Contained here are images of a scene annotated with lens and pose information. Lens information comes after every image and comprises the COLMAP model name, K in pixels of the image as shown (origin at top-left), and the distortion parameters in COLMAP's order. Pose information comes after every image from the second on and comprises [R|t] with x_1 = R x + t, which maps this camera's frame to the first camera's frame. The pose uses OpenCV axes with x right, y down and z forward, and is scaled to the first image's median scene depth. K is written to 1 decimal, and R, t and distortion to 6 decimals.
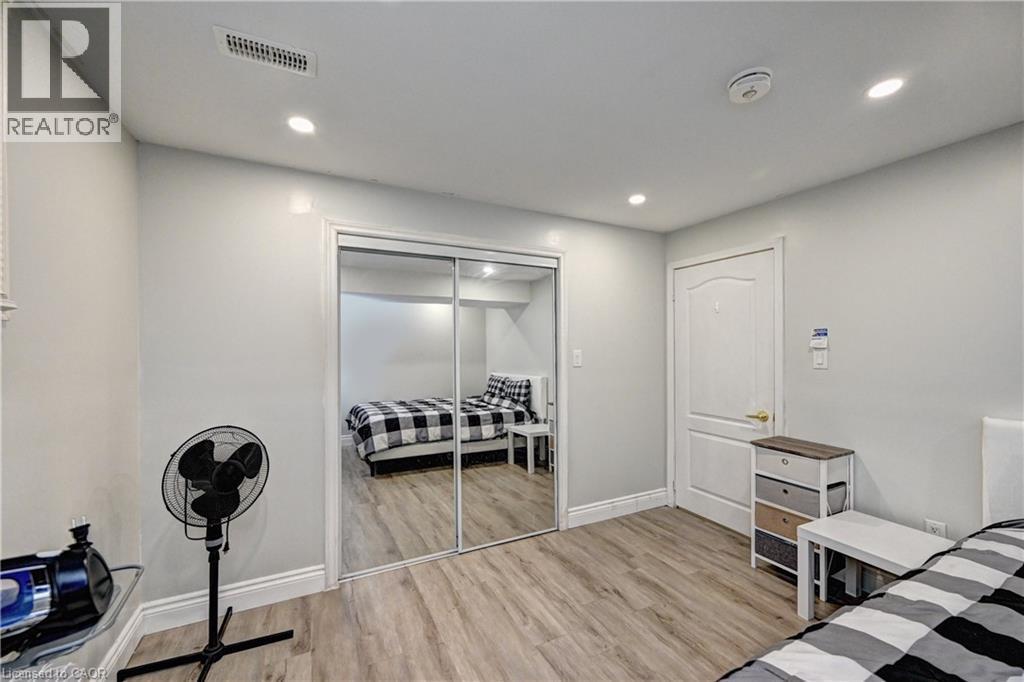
lens RADIAL K [[403.6, 0, 510.9], [0, 403.6, 346.9], [0, 0, 1]] dist [-0.002815, -0.000209]
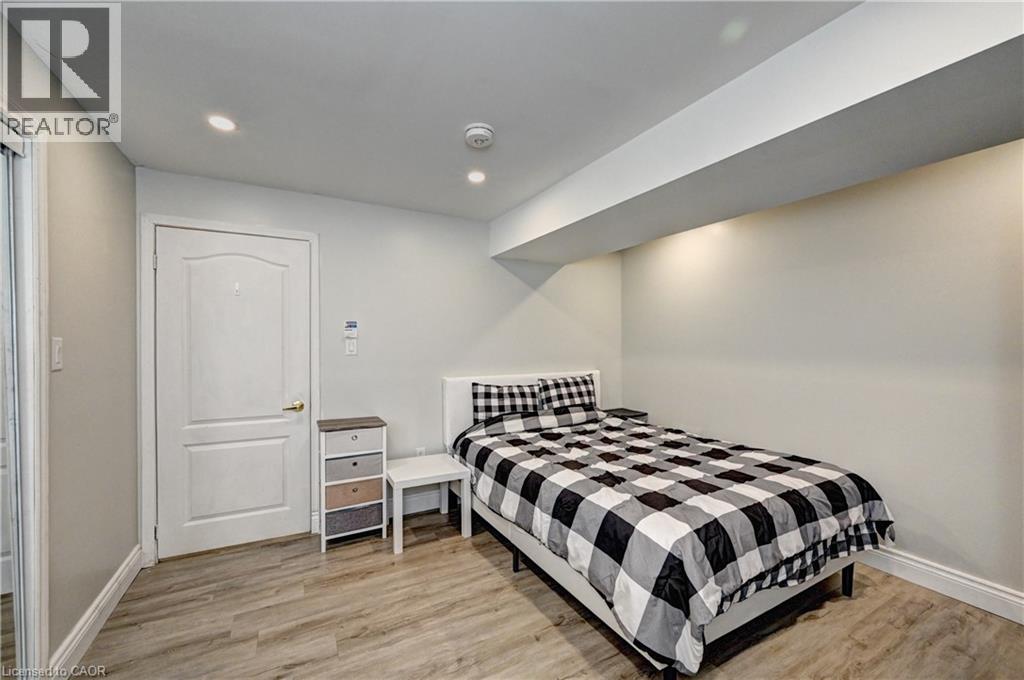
lens RADIAL K [[403.6, 0, 509.1], [0, 403.6, 341.5], [0, 0, 1]] dist [-0.002815, -0.000209]
pose [[-0.025194, 0.005132, 0.999669, -0.432620], [0.000116, 0.999987, -0.005130, 0.020098], [-0.999683, -0.000014, -0.025194, 0.560326]]
